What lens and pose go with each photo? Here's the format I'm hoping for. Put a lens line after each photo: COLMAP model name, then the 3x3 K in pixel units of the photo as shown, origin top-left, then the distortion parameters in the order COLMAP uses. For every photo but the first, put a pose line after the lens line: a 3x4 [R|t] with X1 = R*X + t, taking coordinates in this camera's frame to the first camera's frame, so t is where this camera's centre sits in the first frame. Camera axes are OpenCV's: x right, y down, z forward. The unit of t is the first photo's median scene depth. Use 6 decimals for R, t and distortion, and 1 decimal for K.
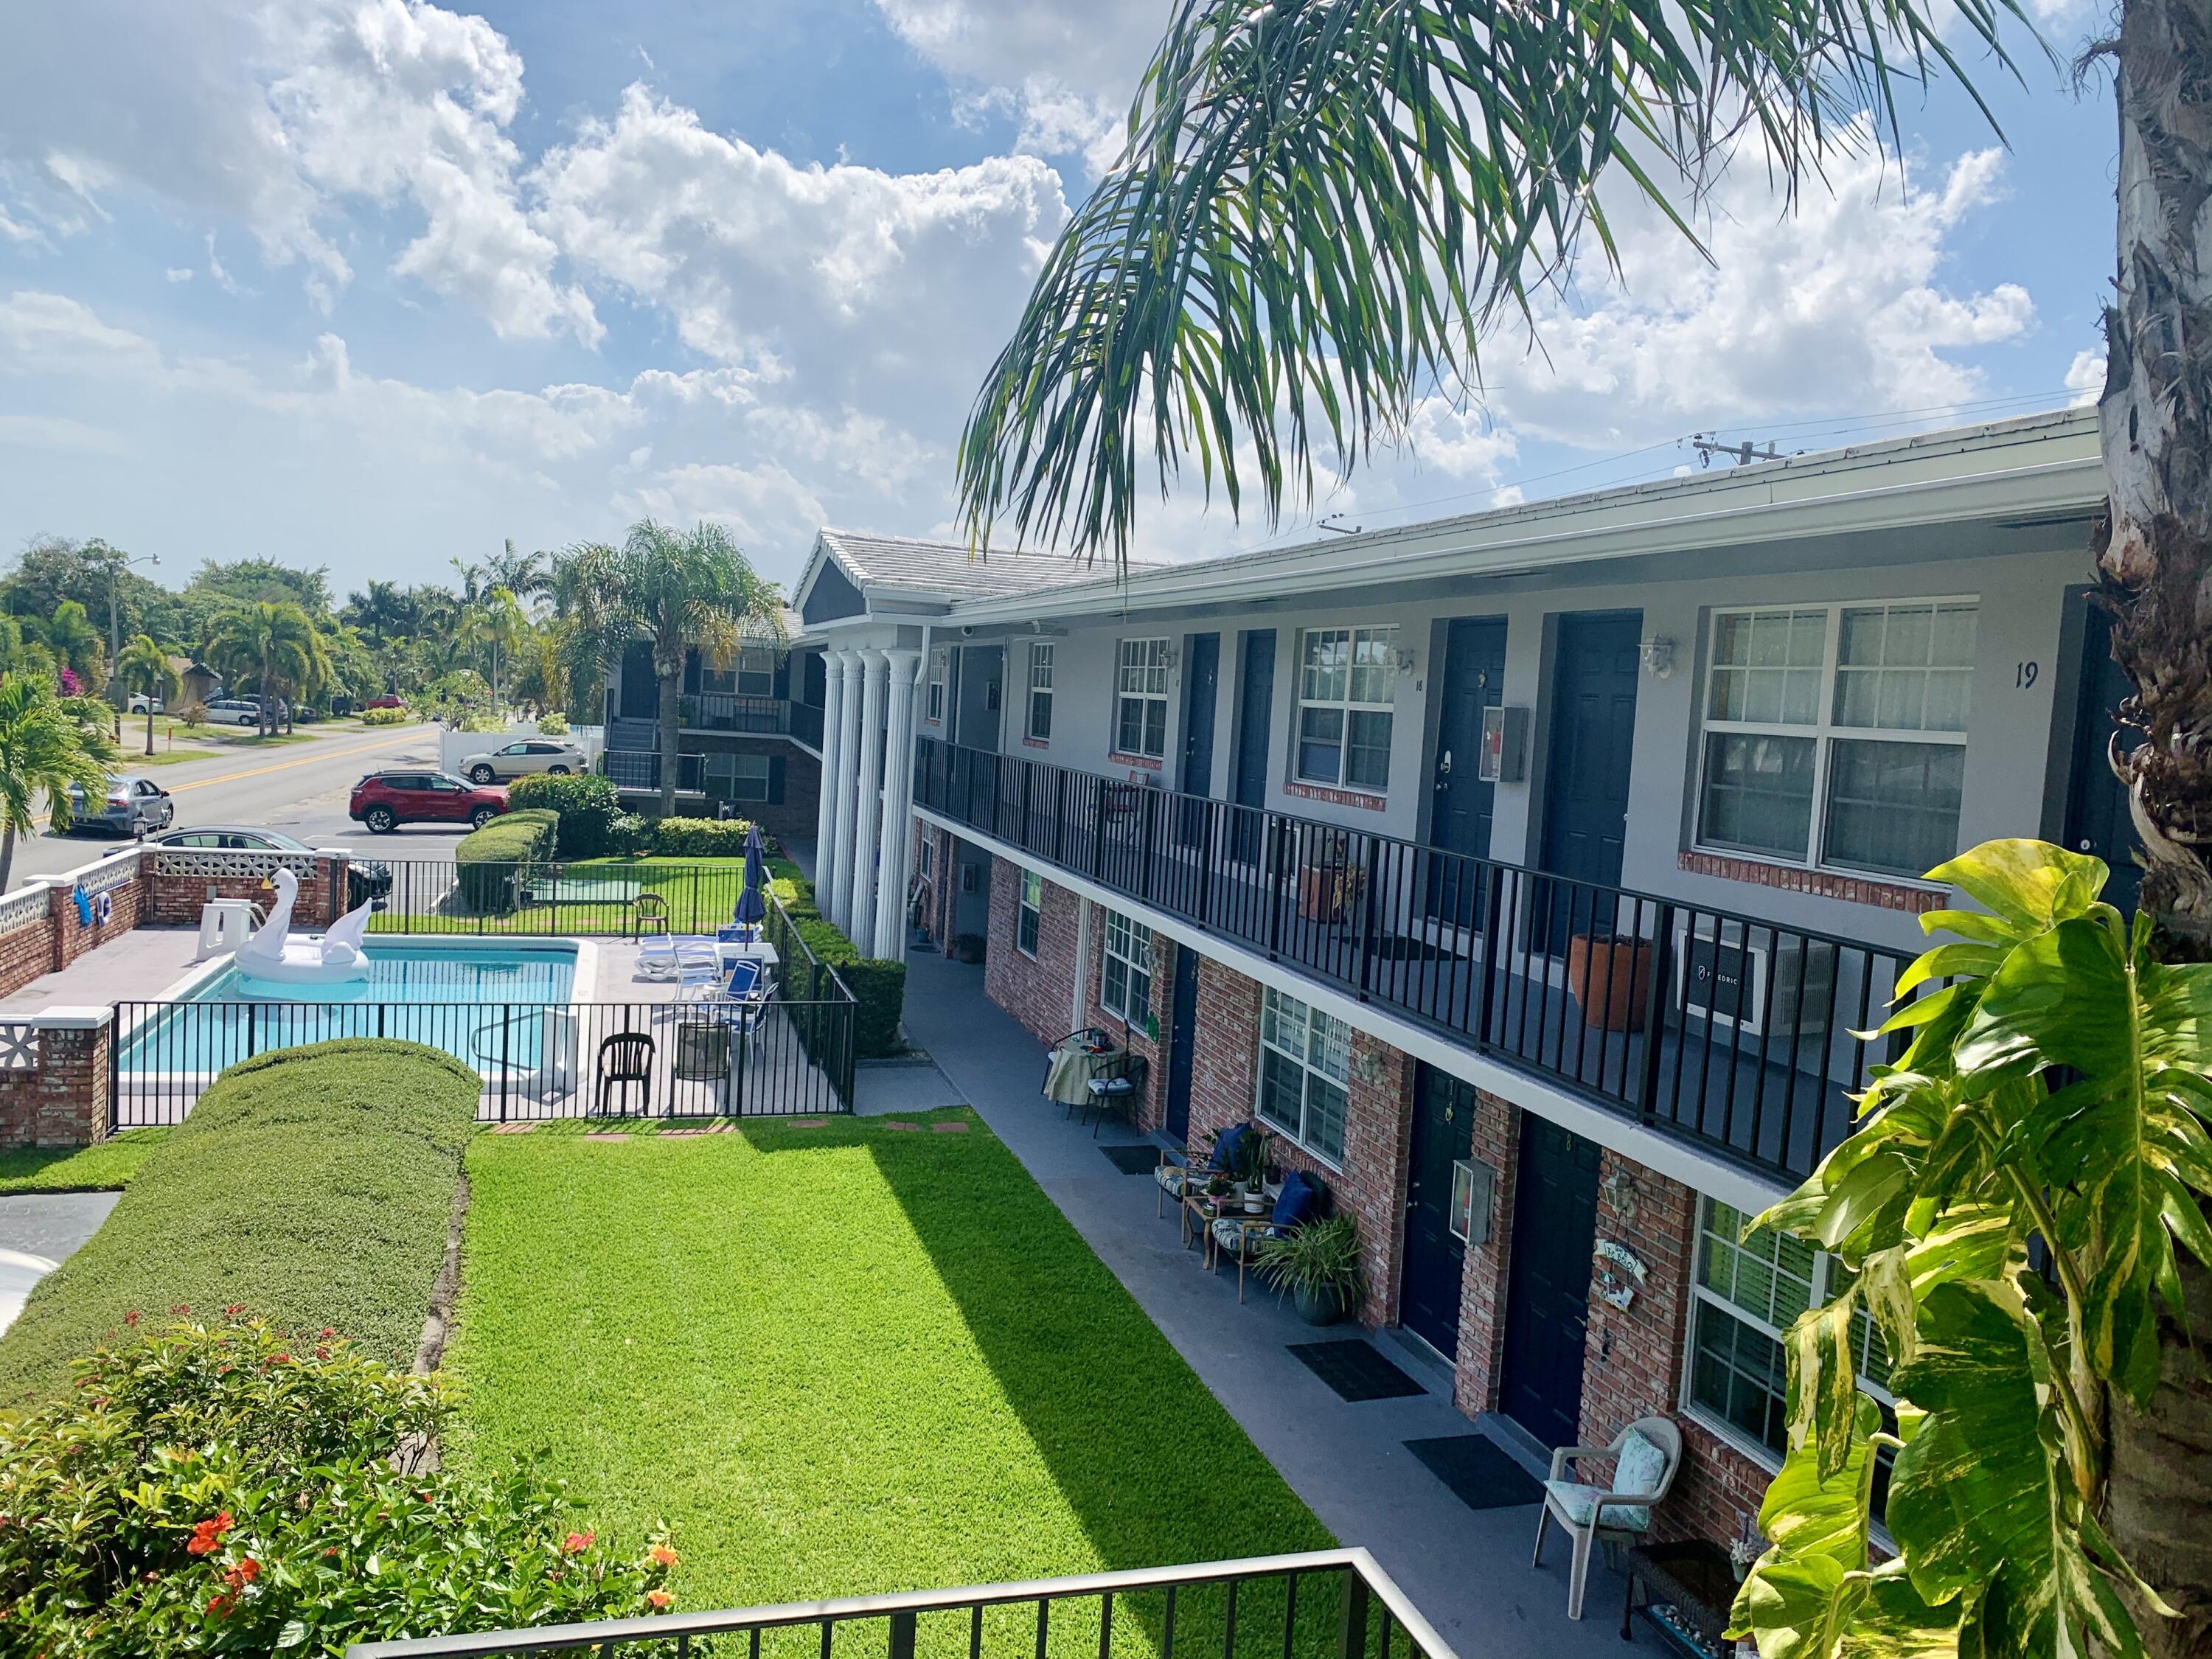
lens RADIAL K [[1652.6, 0, 1112.9], [0, 1652.6, 824.2], [0, 0, 1]] dist [0.027075, -0.023131]
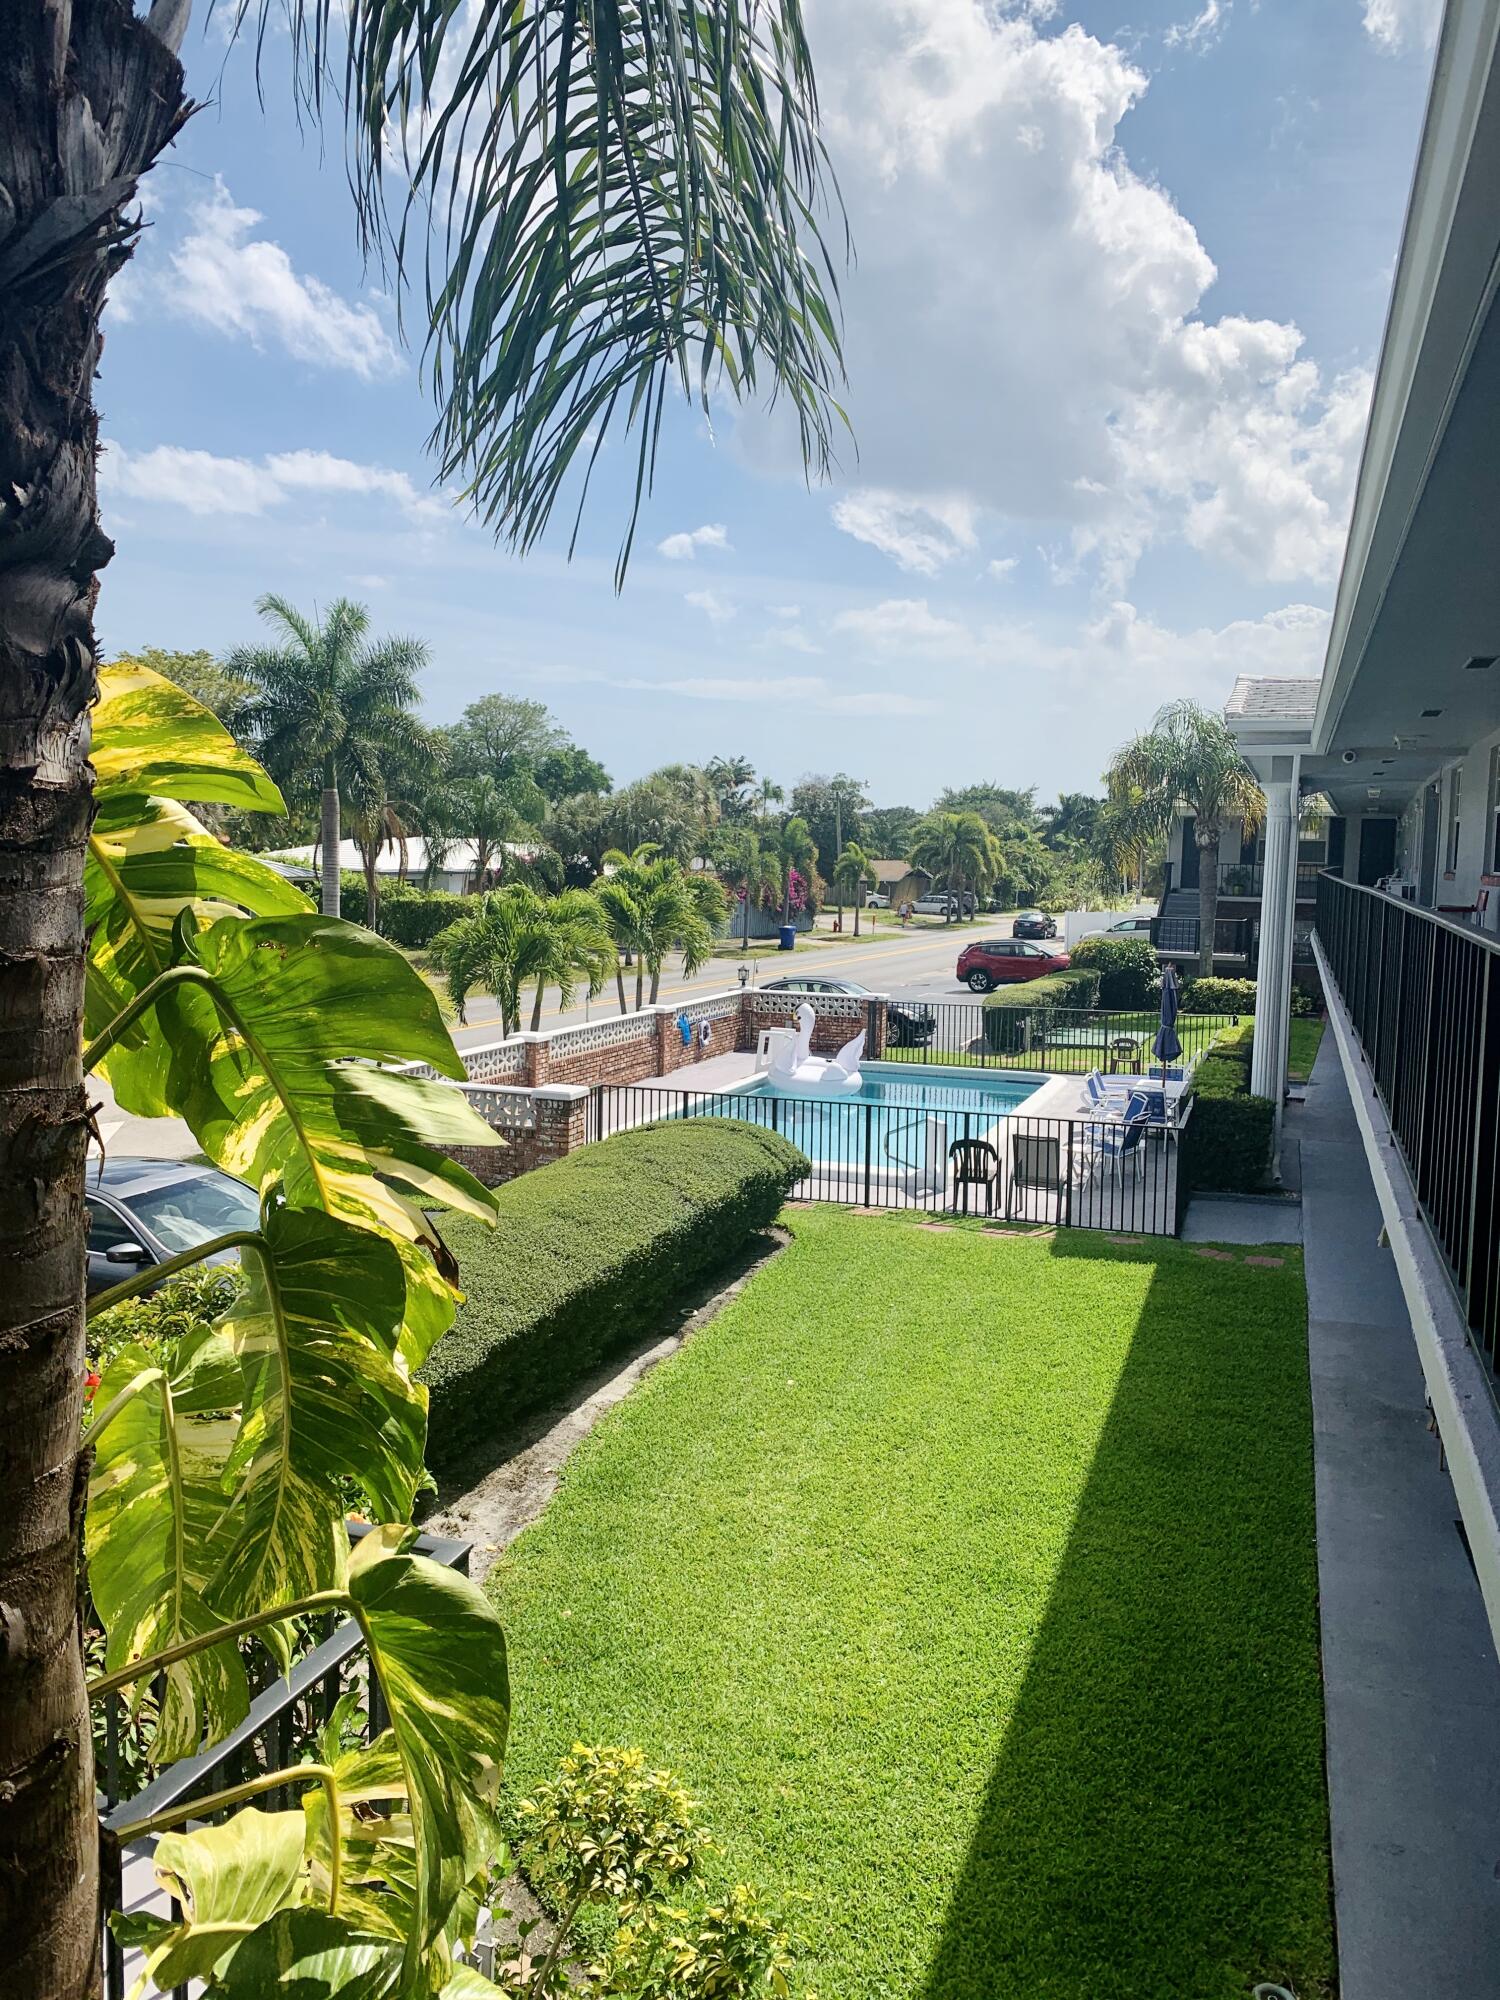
lens RADIAL K [[1494.2, 0, 748.5], [0, 1494.2, 1003.4], [0, 0, 1]] dist [0.027075, -0.023131]
pose [[0.791872, 0.011032, -0.610588, 0.121980], [-0.013425, 0.999910, 0.000655, 0.021443], [0.610540, 0.007678, 0.791948, 0.068317]]
